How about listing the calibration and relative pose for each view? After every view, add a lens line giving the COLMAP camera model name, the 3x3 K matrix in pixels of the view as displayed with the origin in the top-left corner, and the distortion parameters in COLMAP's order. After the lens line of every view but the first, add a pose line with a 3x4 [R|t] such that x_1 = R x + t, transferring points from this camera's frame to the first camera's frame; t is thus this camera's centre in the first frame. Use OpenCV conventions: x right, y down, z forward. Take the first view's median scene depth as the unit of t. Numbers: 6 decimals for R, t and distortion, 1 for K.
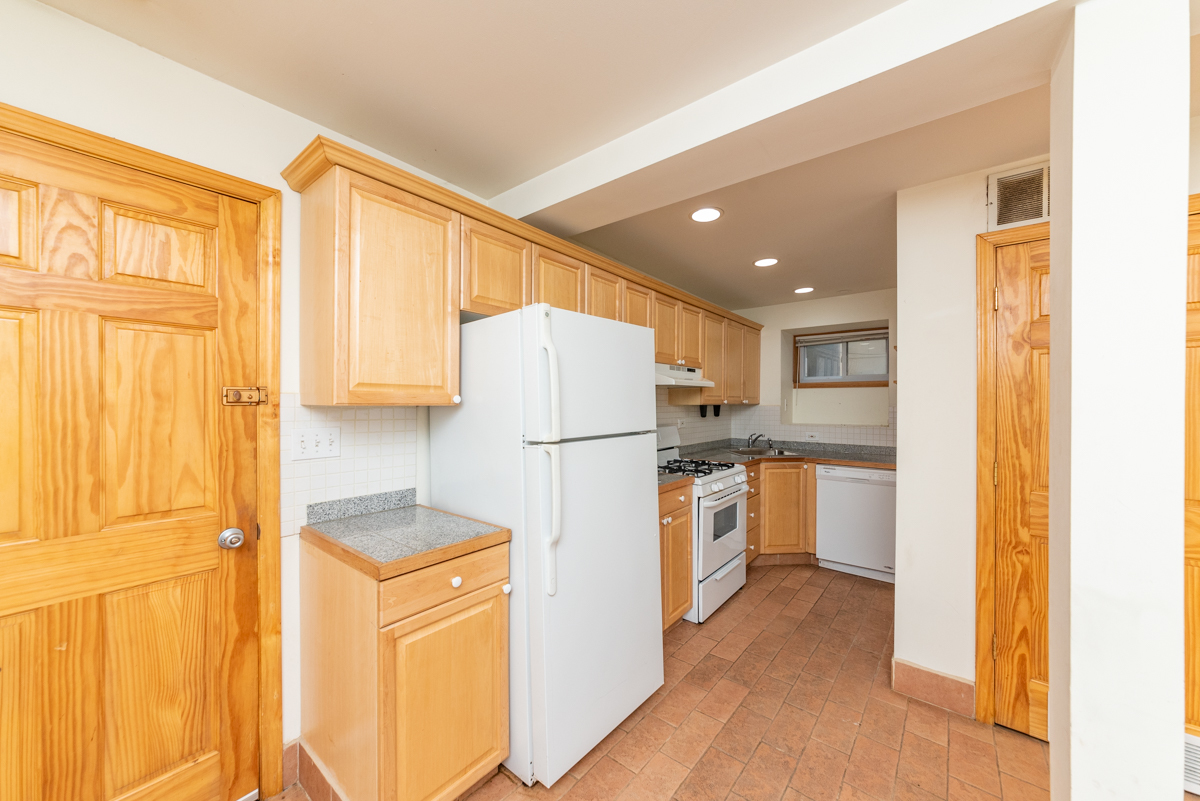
lens RADIAL K [[433.3, 0, 601.1], [0, 433.3, 401.4], [0, 0, 1]] dist [-0.002274, -0.000032]
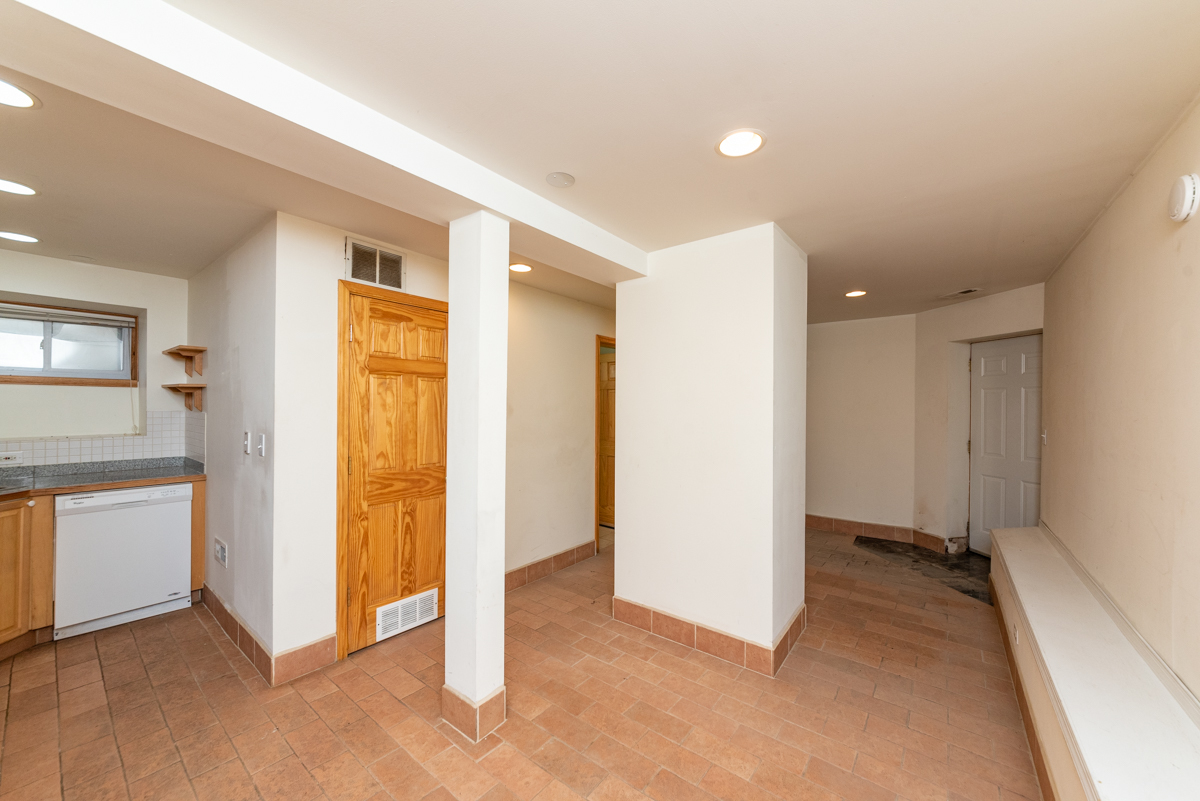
lens RADIAL K [[440.9, 0, 598.1], [0, 440.9, 404.7], [0, 0, 1]] dist [0.000864, 0.000082]
pose [[-0.000182, -0.003135, 0.999995, -0.434598], [-0.012221, 0.999920, 0.003133, -0.032690], [-0.999925, -0.012221, -0.000220, 0.243381]]
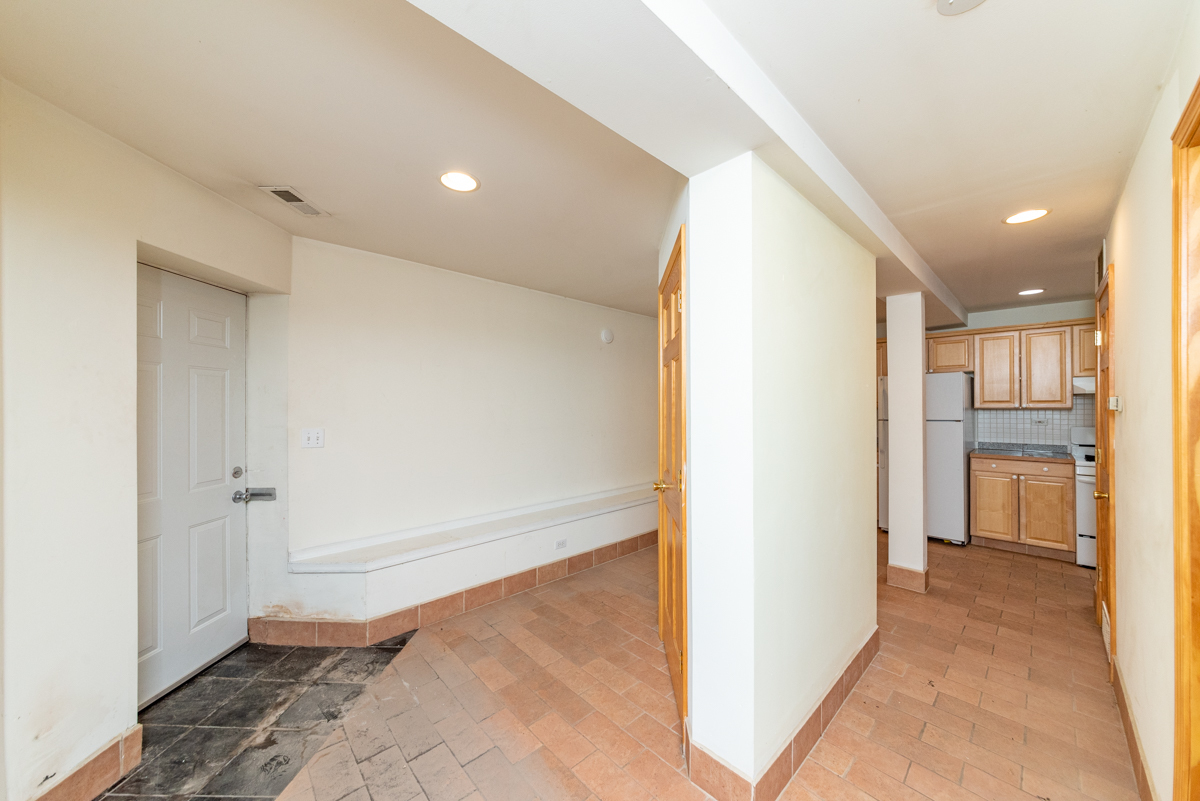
lens RADIAL K [[433.3, 0, 601.2], [0, 433.3, 403.1], [0, 0, 1]] dist [-0.002274, -0.000032]
pose [[-0.137148, -0.006010, -0.990532, 2.575872], [0.005987, 0.999958, -0.006896, -0.009428], [0.990532, -0.006876, -0.137106, -0.468977]]
